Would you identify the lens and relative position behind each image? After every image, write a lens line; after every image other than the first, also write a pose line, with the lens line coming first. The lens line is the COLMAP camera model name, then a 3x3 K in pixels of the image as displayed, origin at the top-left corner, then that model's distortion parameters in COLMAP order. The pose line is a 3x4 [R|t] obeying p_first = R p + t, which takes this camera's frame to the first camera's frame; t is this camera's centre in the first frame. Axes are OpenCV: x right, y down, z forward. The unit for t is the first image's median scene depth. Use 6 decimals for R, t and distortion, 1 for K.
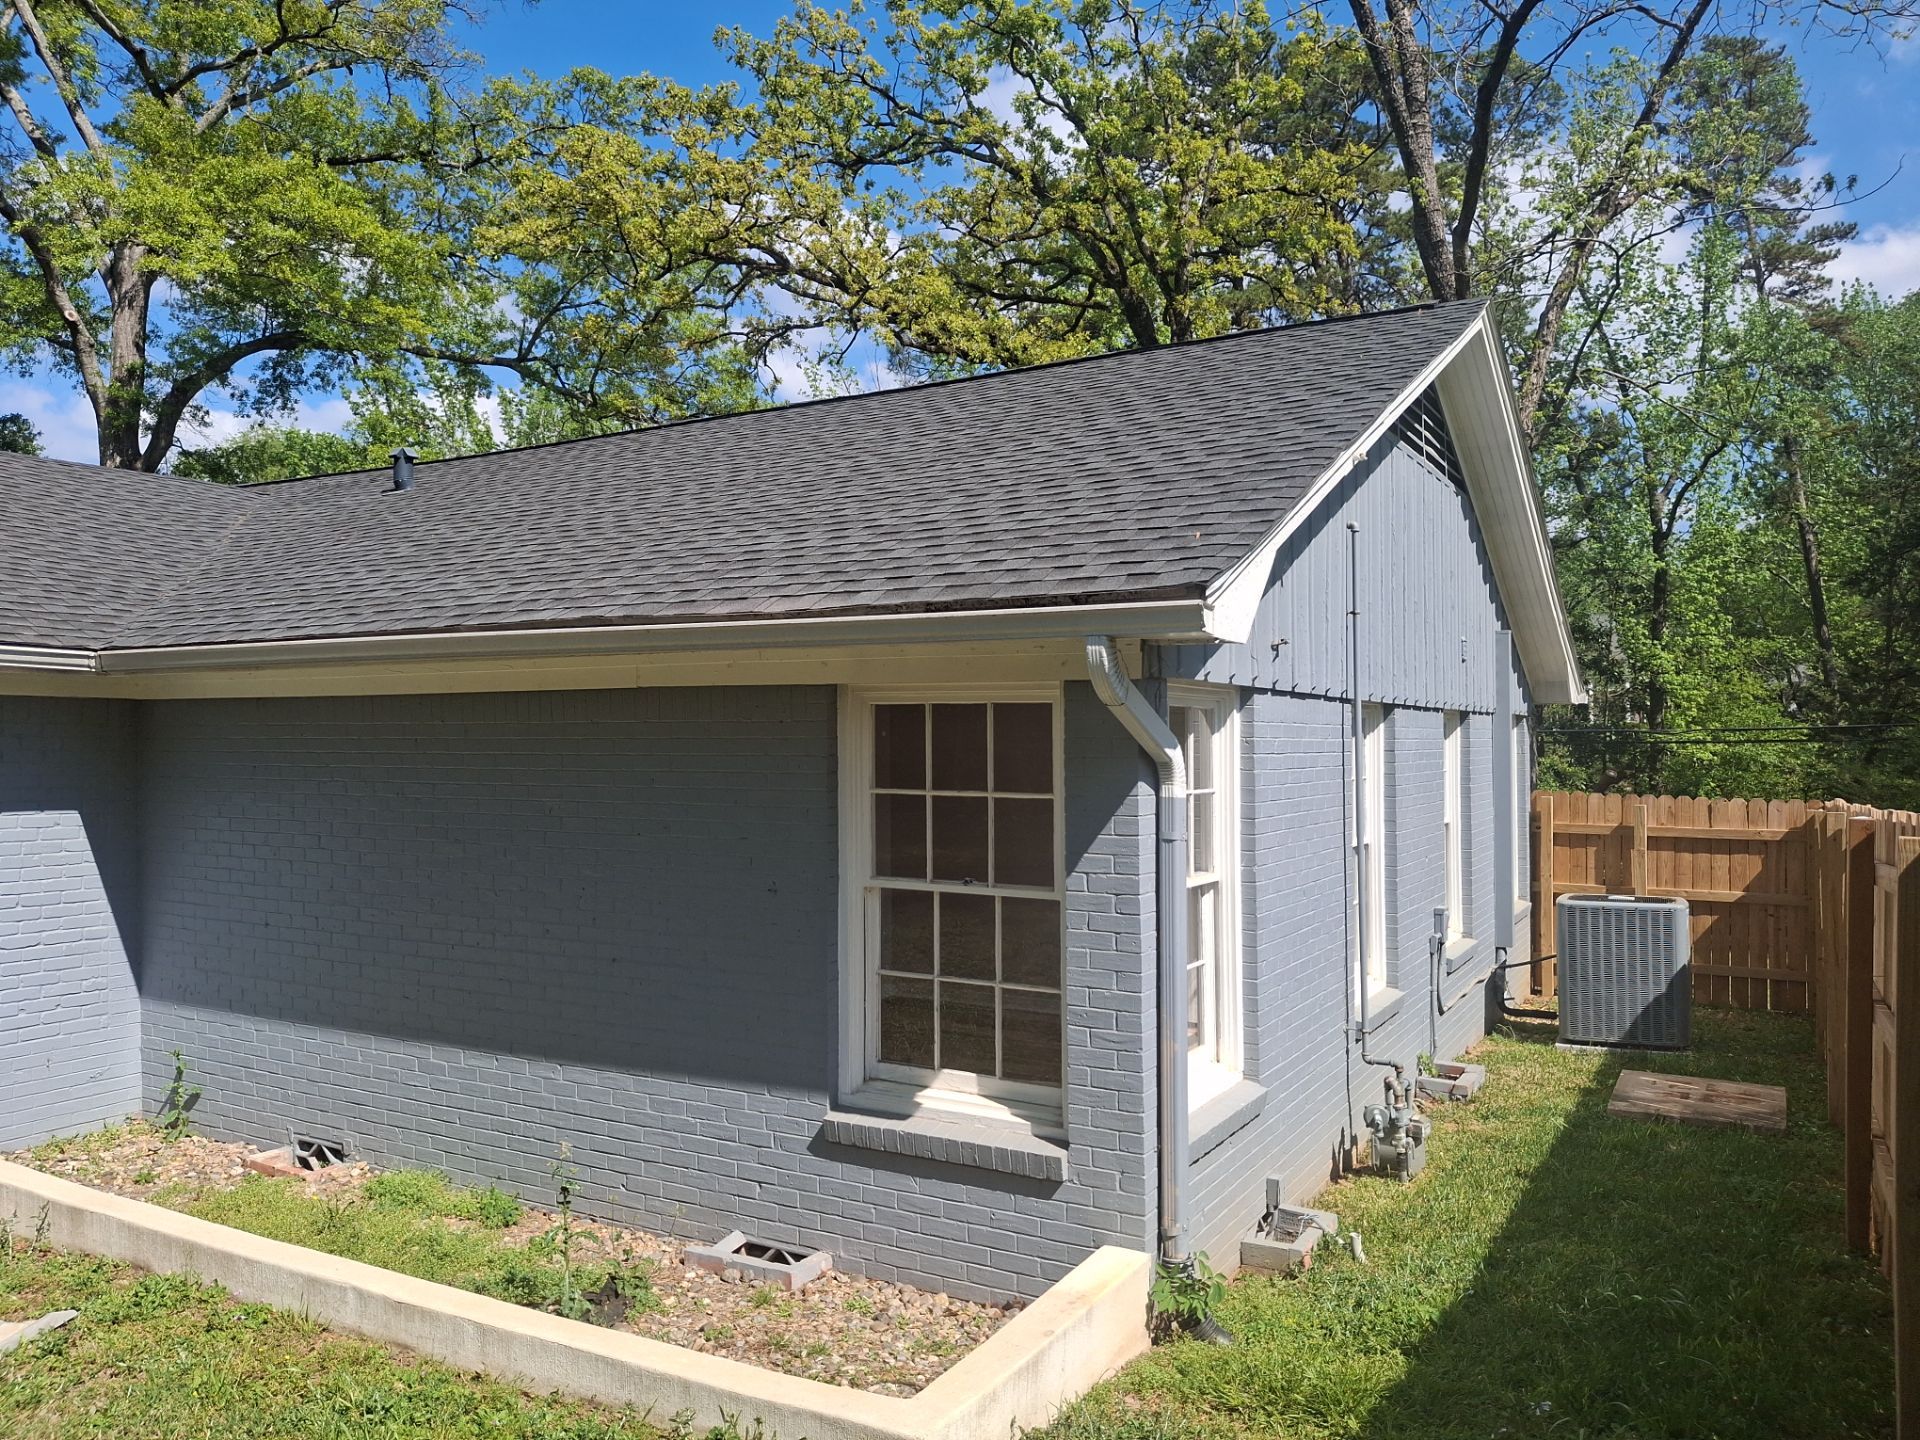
lens RADIAL K [[1402.3, 0, 957.9], [0, 1402.3, 784.0], [0, 0, 1]] dist [-0.004269, 0.002985]
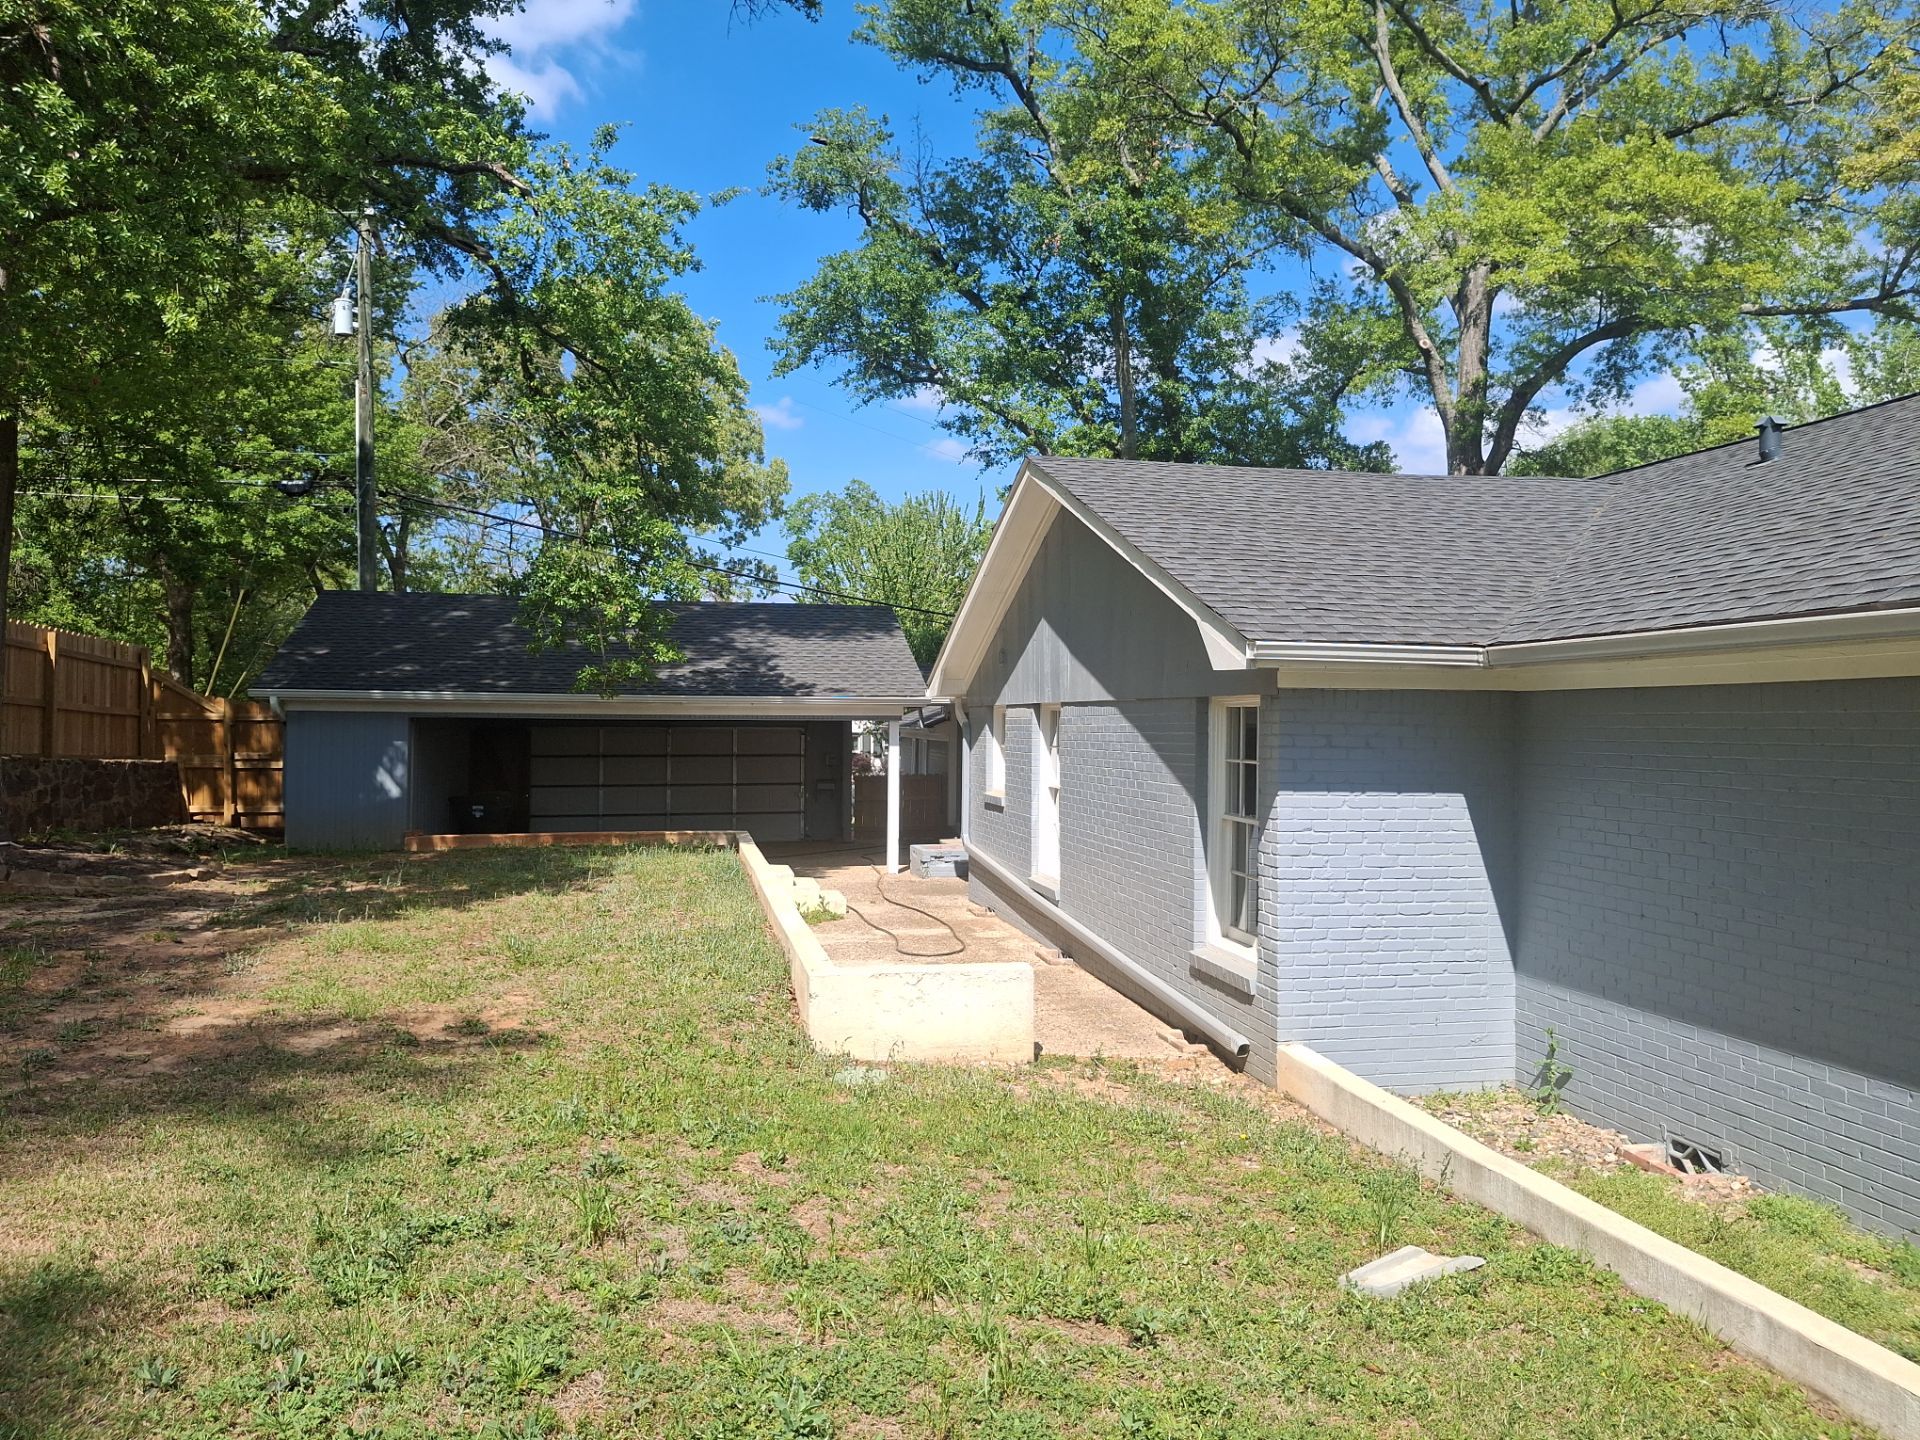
lens RADIAL K [[1382.0, 0, 960.8], [0, 1382.0, 770.1], [0, 0, 1]] dist [-0.006949, 0.002113]
pose [[0.700988, 0.024361, -0.712757, -0.104780], [-0.021957, 0.999680, 0.012573, -0.003637], [0.712835, 0.006836, 0.701299, -0.023652]]
